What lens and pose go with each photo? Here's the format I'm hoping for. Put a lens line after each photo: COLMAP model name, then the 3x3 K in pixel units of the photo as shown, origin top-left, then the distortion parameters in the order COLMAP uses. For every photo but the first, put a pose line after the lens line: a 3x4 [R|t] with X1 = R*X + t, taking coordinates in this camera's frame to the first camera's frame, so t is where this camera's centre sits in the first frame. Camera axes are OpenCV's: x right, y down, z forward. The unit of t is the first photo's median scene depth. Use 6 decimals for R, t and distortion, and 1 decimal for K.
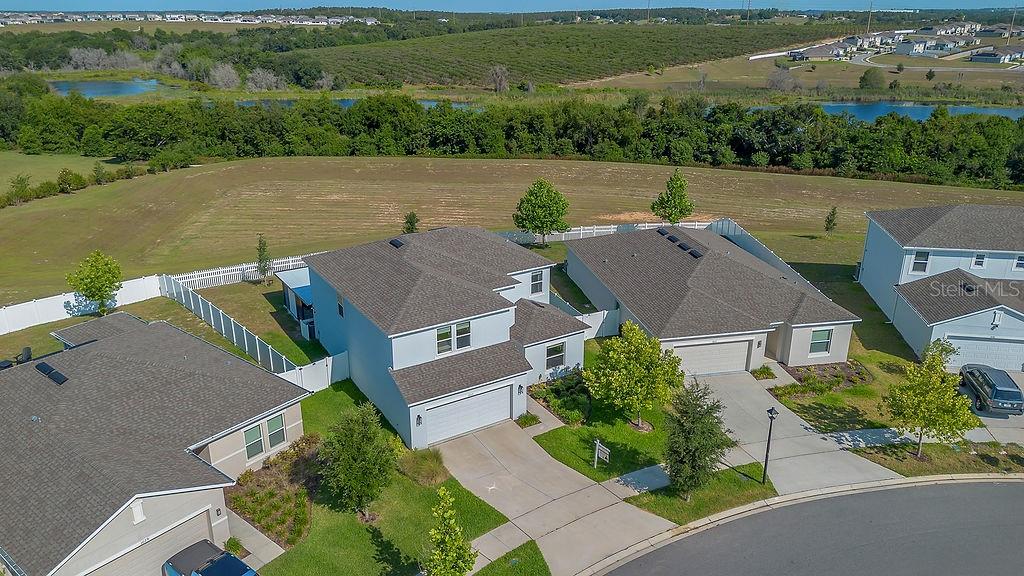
lens RADIAL K [[705.2, 0, 512.0], [0, 705.2, 288.0], [0, 0, 1]] dist [0.075431, -0.076116]
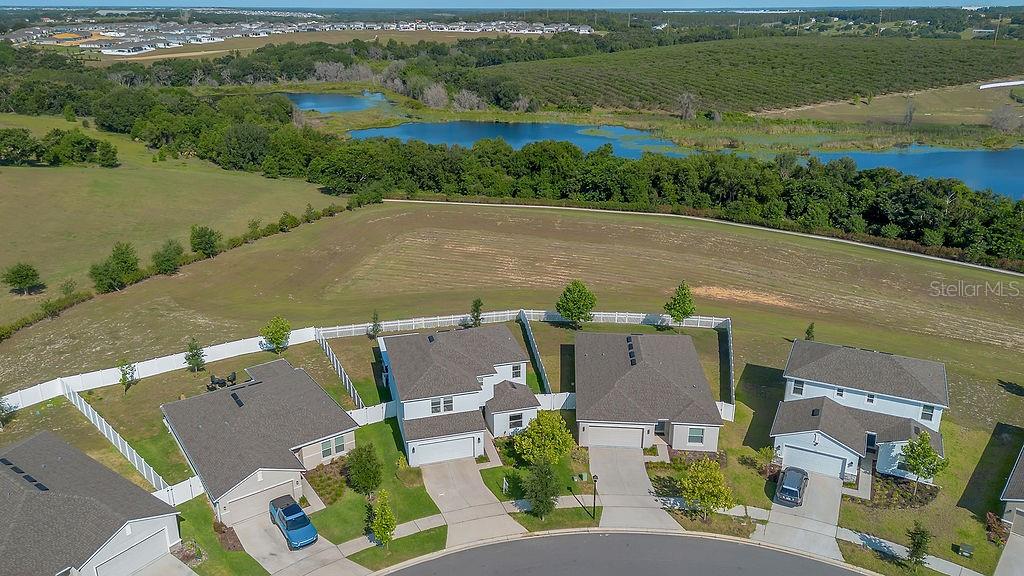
lens RADIAL K [[705.2, 0, 512.0], [0, 705.2, 288.0], [0, 0, 1]] dist [0.075431, -0.076116]
pose [[0.962844, 0.094418, -0.253014, 0.105672], [-0.098474, 0.995134, -0.003384, -0.048433], [0.251463, 0.028174, 0.967457, -0.137208]]
